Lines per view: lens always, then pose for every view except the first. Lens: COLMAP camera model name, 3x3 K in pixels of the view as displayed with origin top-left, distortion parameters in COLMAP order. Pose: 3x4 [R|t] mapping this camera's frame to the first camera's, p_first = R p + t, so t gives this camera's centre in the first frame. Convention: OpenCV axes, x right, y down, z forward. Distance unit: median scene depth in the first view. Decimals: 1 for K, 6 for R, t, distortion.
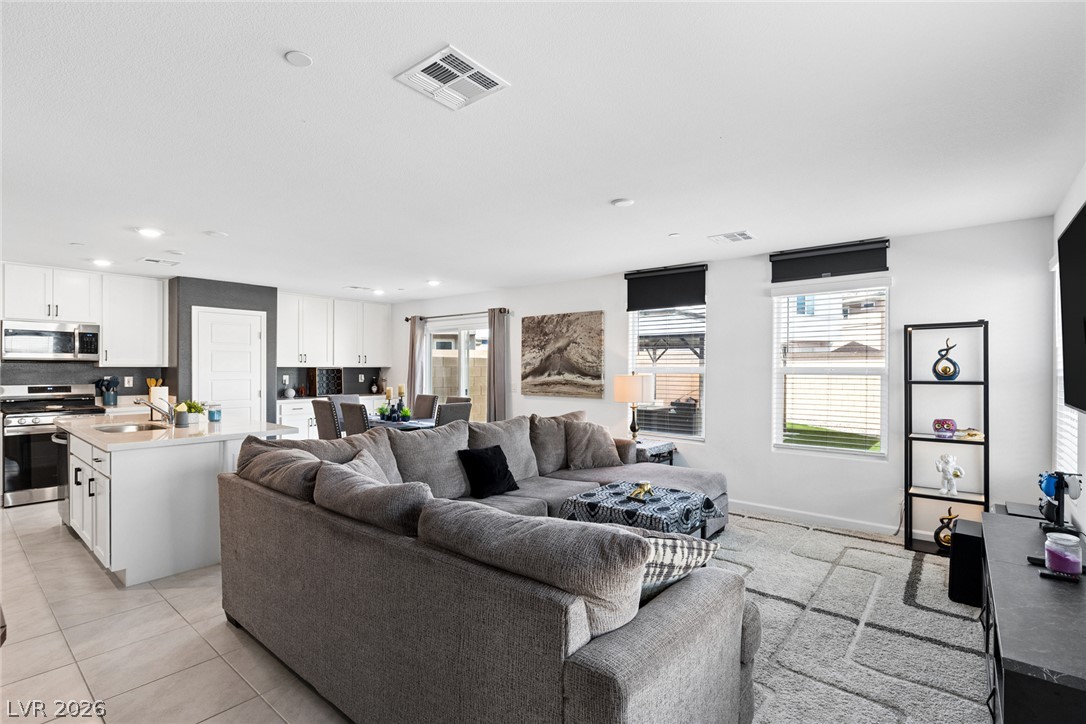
lens RADIAL K [[508.2, 0, 543.9], [0, 508.2, 368.0], [0, 0, 1]] dist [-0.009569, 0.000641]
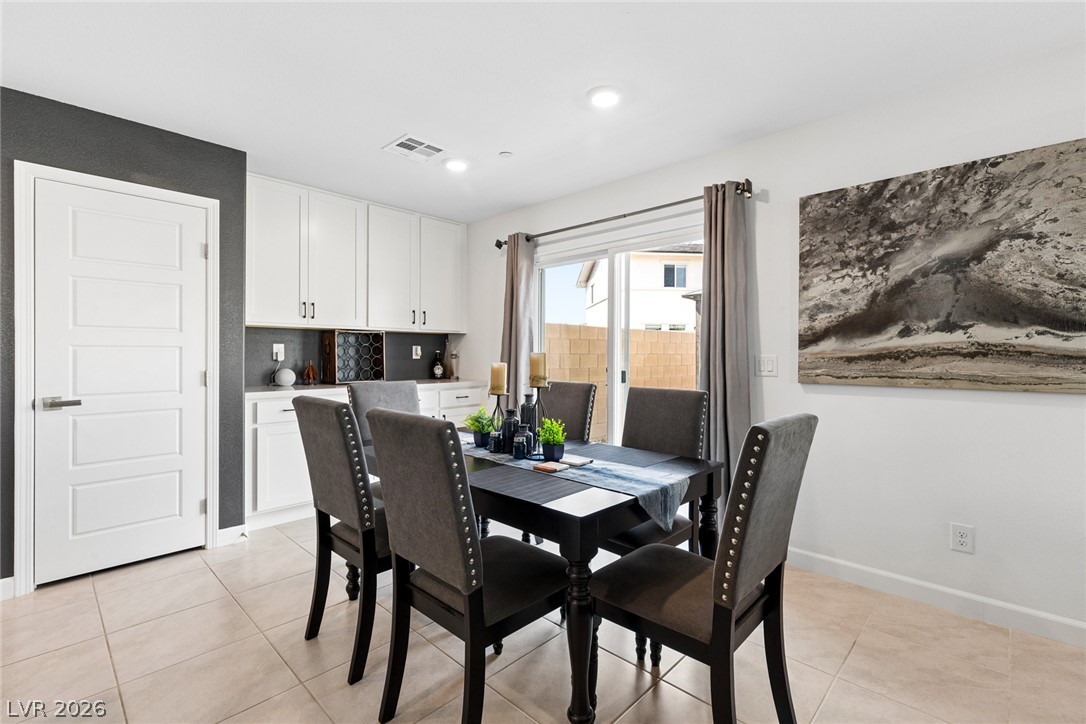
lens RADIAL K [[493.6, 0, 543.6], [0, 493.6, 351.5], [0, 0, 1]] dist [0.002000, -0.000945]
pose [[0.997108, -0.000622, -0.075996, -0.237053], [0.000222, 0.999986, -0.005271, 0.030810], [0.075998, 0.005238, 0.997094, 0.618684]]
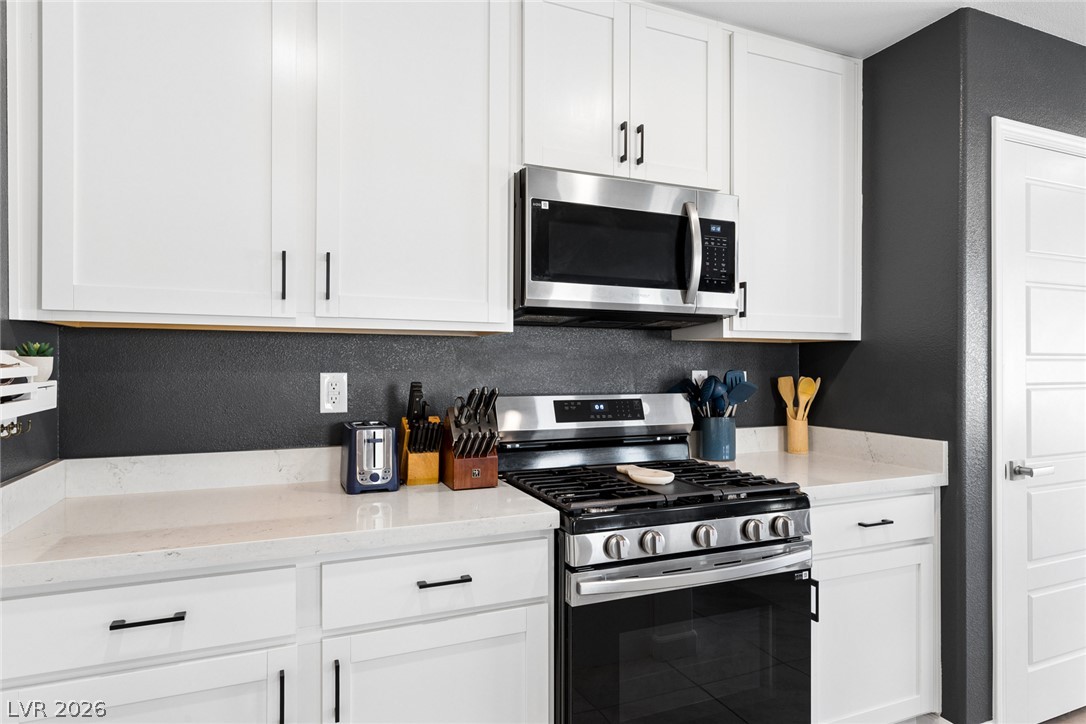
lens RADIAL K [[619.2, 0, 533.1], [0, 619.2, 362.6], [0, 0, 1]] dist [-0.003133, -0.002391]
pose [[0.877843, -0.001130, -0.478946, -0.732350], [0.000792, 0.999999, -0.000908, 0.011740], [0.478947, 0.000417, 0.877844, 0.563487]]
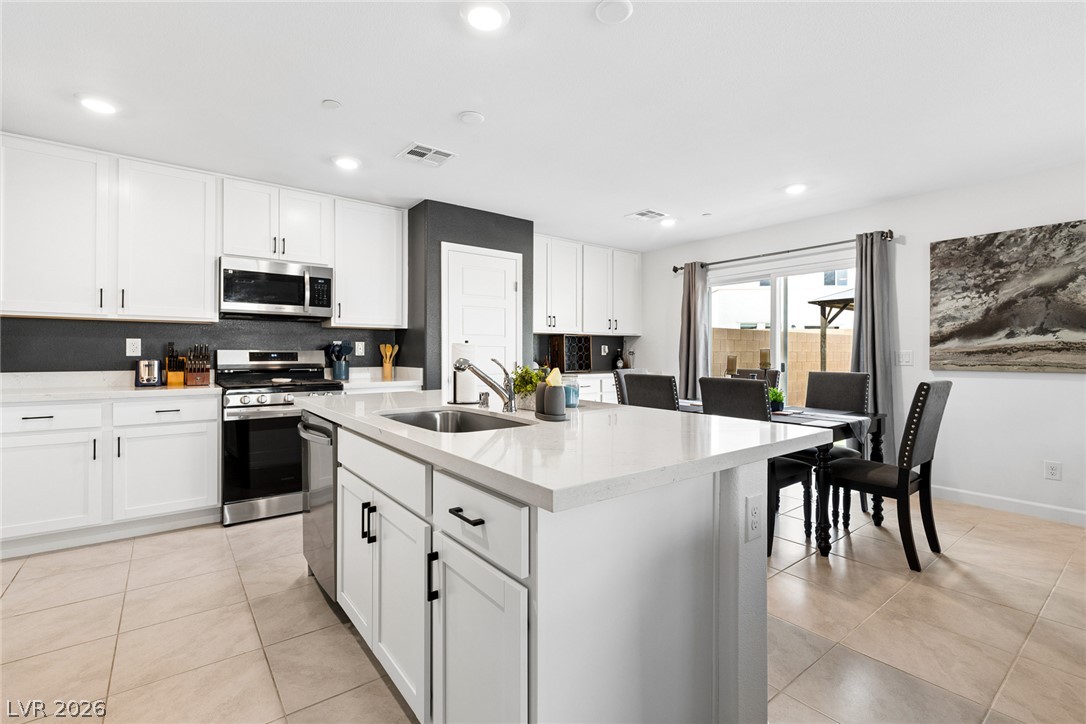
lens RADIAL K [[493.6, 0, 545.2], [0, 493.6, 350.9], [0, 0, 1]] dist [0.002000, -0.000945]
pose [[0.975081, -0.003210, -0.221825, -0.386181], [0.002077, 0.999984, -0.005342, 0.034428], [0.221838, 0.004749, 0.975072, 0.342948]]
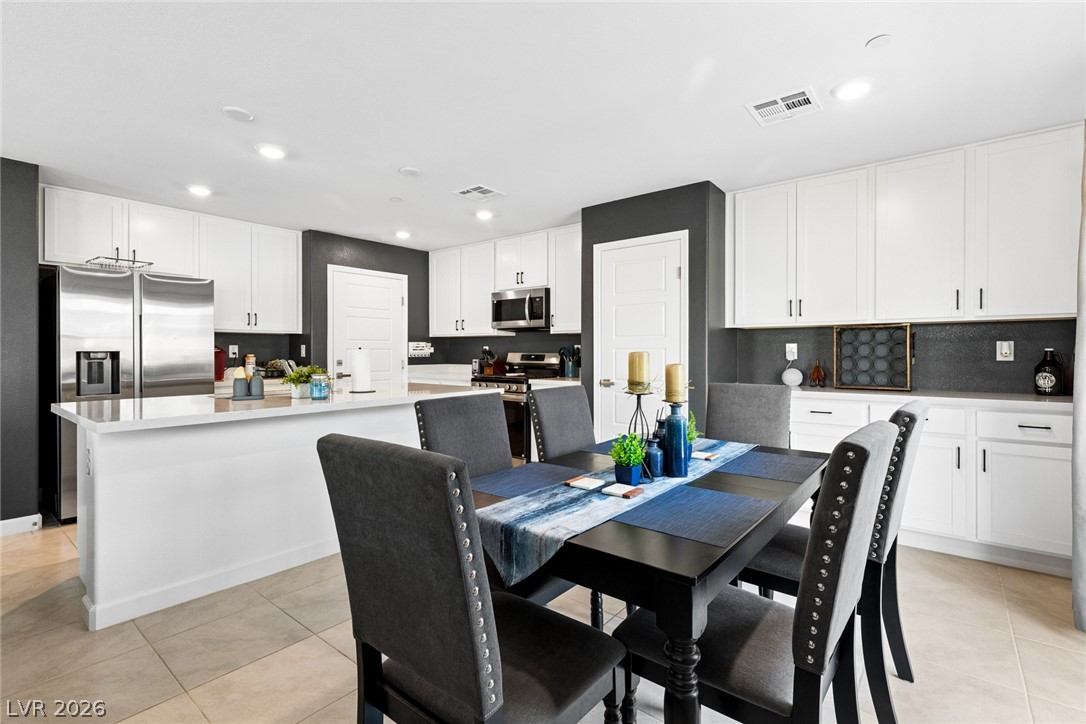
lens RADIAL K [[493.6, 0, 549.4], [0, 493.6, 355.4], [0, 0, 1]] dist [0.002000, -0.000945]
pose [[0.013434, 0.002494, -0.999907, 0.007696], [-0.000575, 0.999997, 0.002487, 0.031711], [0.999910, 0.000541, 0.013435, 0.898641]]
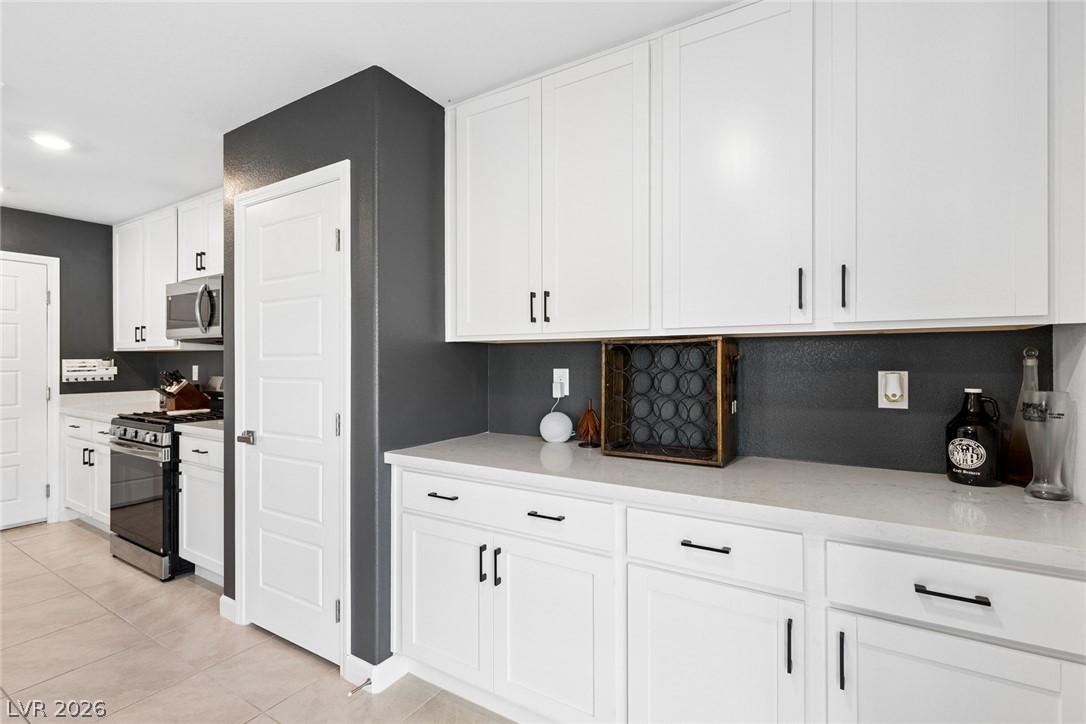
lens RADIAL K [[493.6, 0, 528.5], [0, 493.6, 360.2], [0, 0, 1]] dist [0.002000, -0.000945]
pose [[0.121783, -0.005281, -0.992543, -0.256306], [0.000466, 0.999986, -0.005264, 0.013147], [0.992557, 0.000178, 0.121784, 1.149595]]
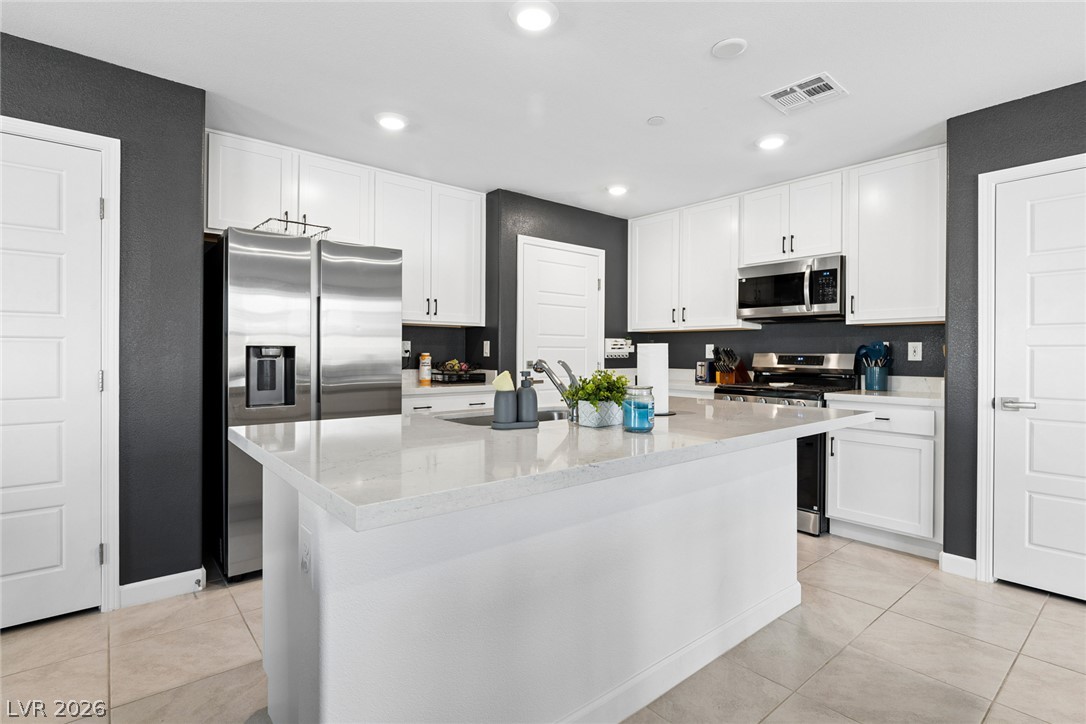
lens RADIAL K [[528.9, 0, 545.7], [0, 528.9, 357.8], [0, 0, 1]] dist [-0.004155, -0.000384]
pose [[-0.187018, 0.002166, -0.982354, -0.174516], [-0.008754, 0.999954, 0.003872, 0.034946], [0.982318, 0.009324, -0.186990, 0.697321]]
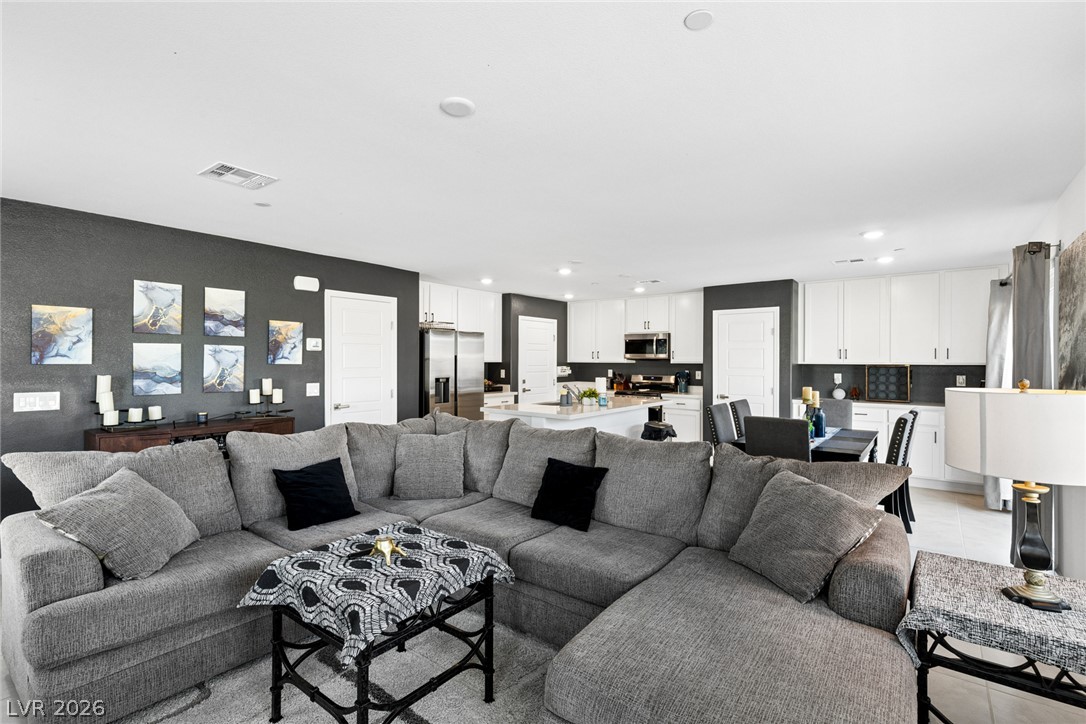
lens RADIAL K [[493.6, 0, 549.5], [0, 493.6, 360.7], [0, 0, 1]] dist [0.002000, -0.000945]
pose [[0.031012, -0.004608, -0.999508, 0.406765], [-0.005922, 0.999971, -0.004794, -0.000746], [0.999501, 0.006068, 0.030984, 0.574130]]
